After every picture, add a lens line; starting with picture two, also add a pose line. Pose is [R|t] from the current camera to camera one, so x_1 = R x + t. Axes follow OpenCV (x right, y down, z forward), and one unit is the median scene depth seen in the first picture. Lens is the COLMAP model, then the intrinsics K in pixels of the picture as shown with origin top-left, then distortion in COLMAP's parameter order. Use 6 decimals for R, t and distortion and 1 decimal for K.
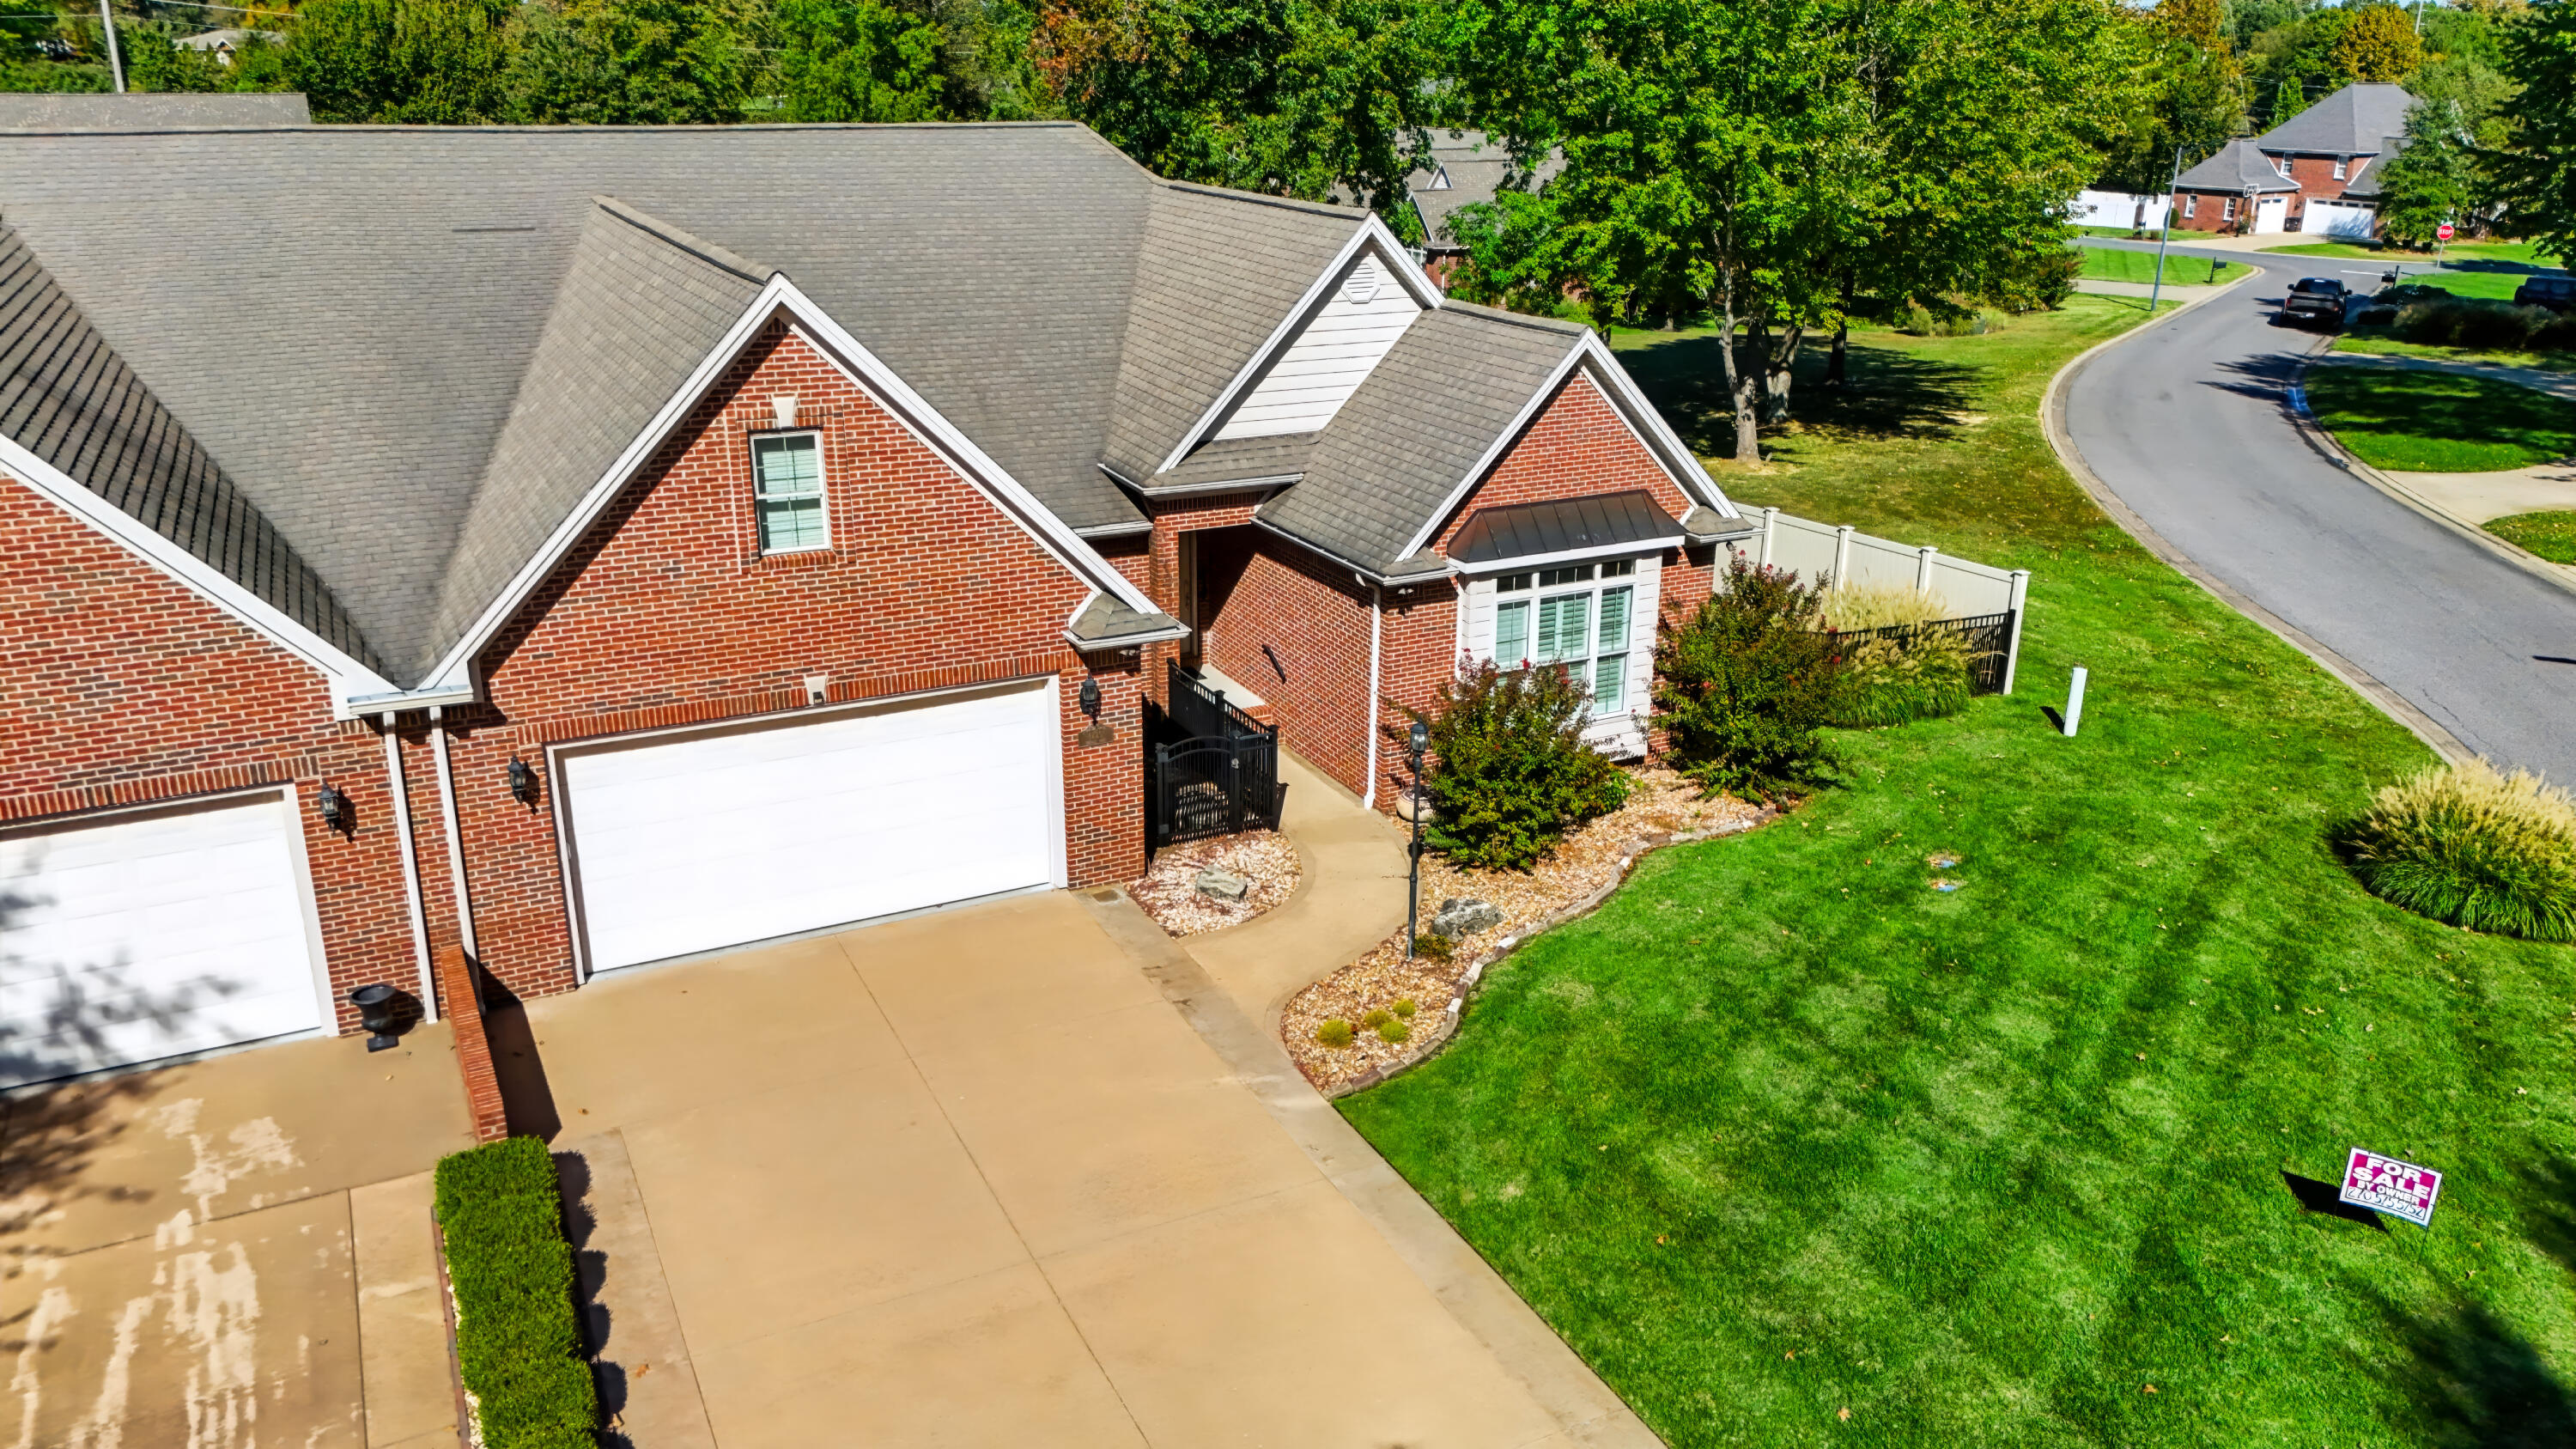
lens RADIAL K [[1898.3, 0, 1288.0], [0, 1898.3, 724.5], [0, 0, 1]] dist [0.037046, -0.001326]
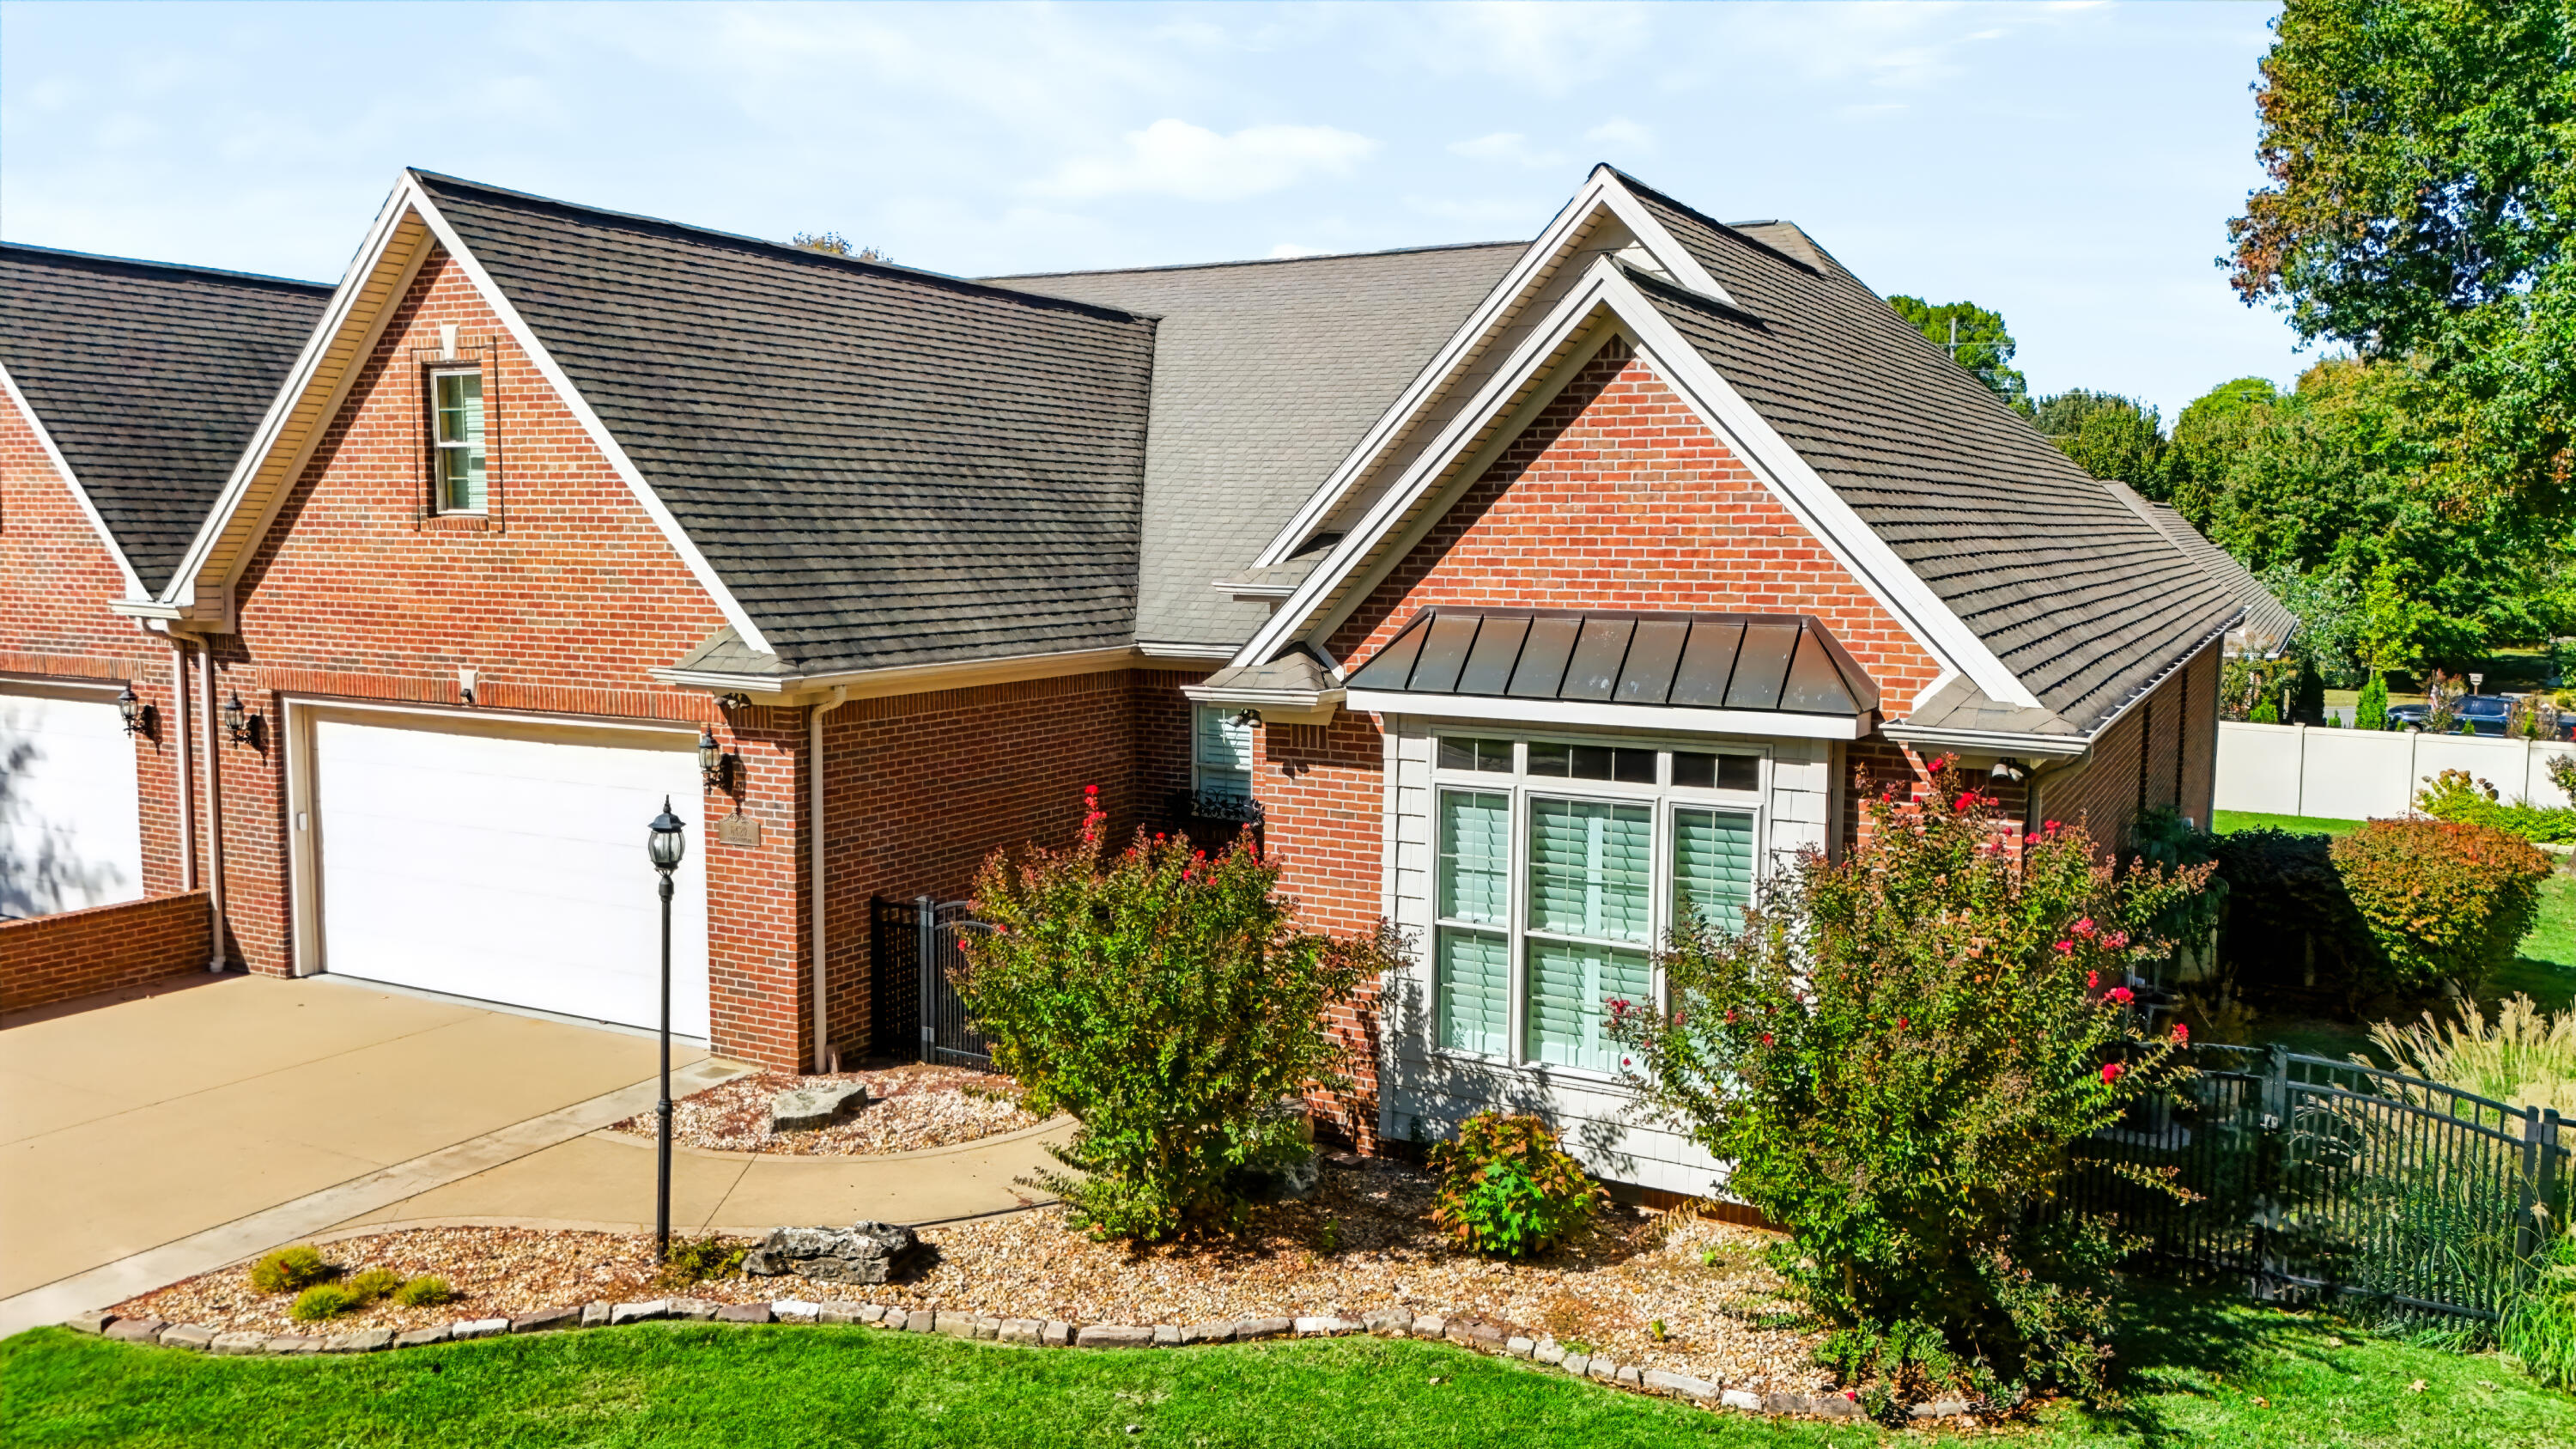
lens RADIAL K [[1898.3, 0, 1288.0], [0, 1898.3, 724.5], [0, 0, 1]] dist [0.037046, -0.001326]
pose [[0.556923, 0.081958, -0.826511, 0.513143], [-0.280091, 0.955360, -0.093998, -0.019571], [0.781911, 0.283848, 0.555018, 0.666082]]
